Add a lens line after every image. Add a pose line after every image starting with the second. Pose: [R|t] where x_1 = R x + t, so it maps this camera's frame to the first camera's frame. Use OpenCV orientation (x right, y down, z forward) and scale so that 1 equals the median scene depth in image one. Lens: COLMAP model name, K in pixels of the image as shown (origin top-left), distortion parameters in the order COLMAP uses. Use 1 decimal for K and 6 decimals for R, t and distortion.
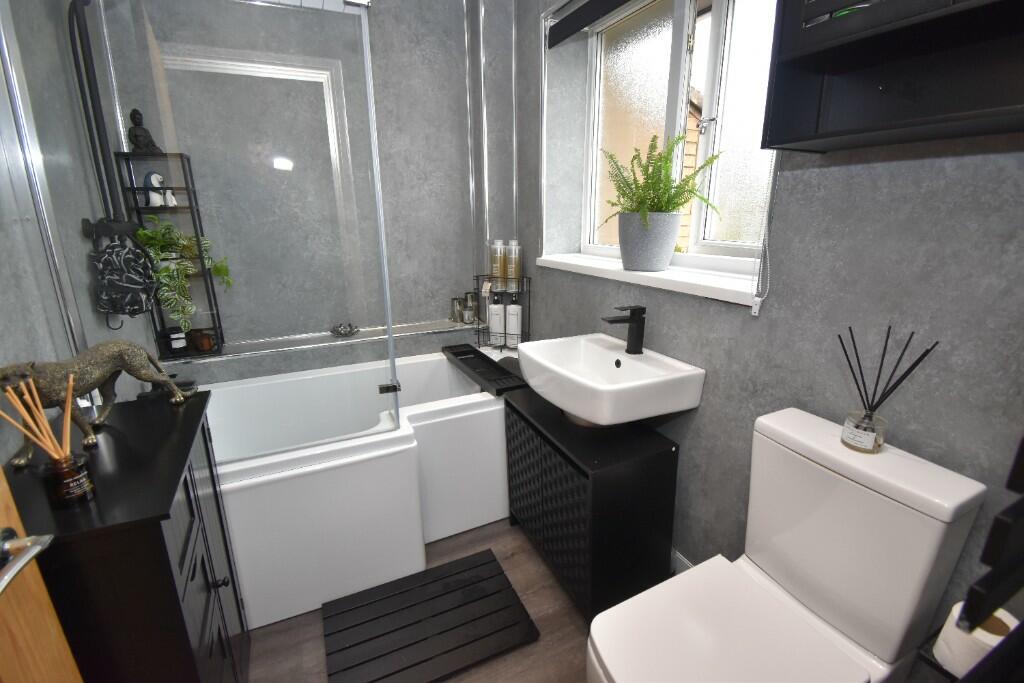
lens RADIAL K [[452.7, 0, 509.0], [0, 452.7, 343.6], [0, 0, 1]] dist [0.018069, -0.024525]
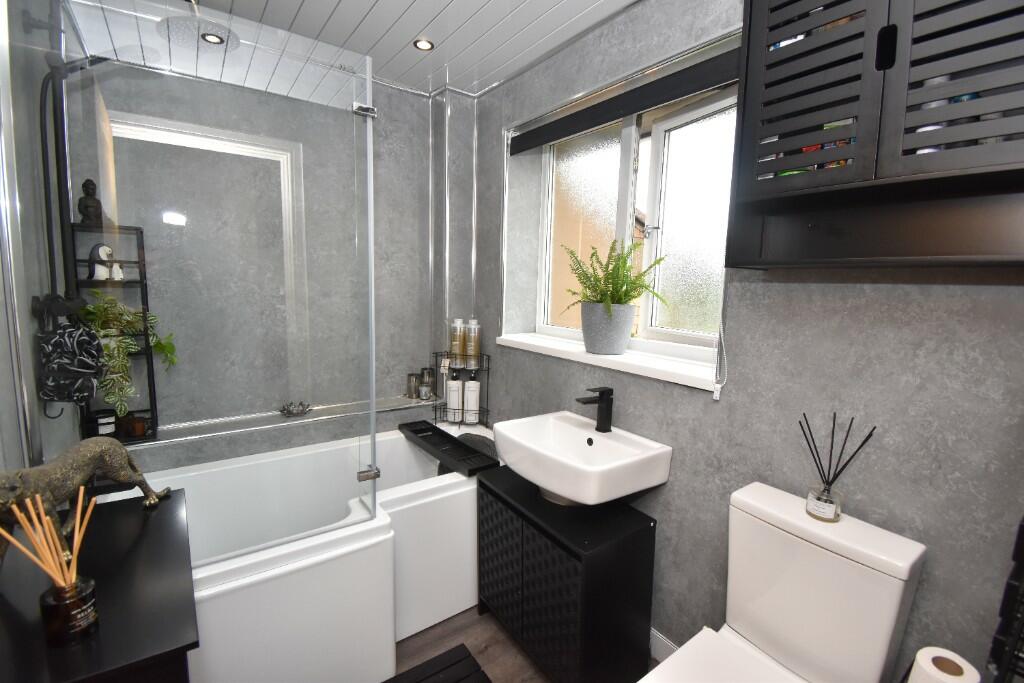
lens RADIAL K [[452.7, 0, 509.0], [0, 452.7, 343.6], [0, 0, 1]] dist [0.018069, -0.024525]
pose [[0.983297, 0.011990, 0.181611, -0.140973], [0.014033, 0.989863, -0.141331, -0.035783], [-0.181465, 0.141519, 0.973161, -0.033174]]
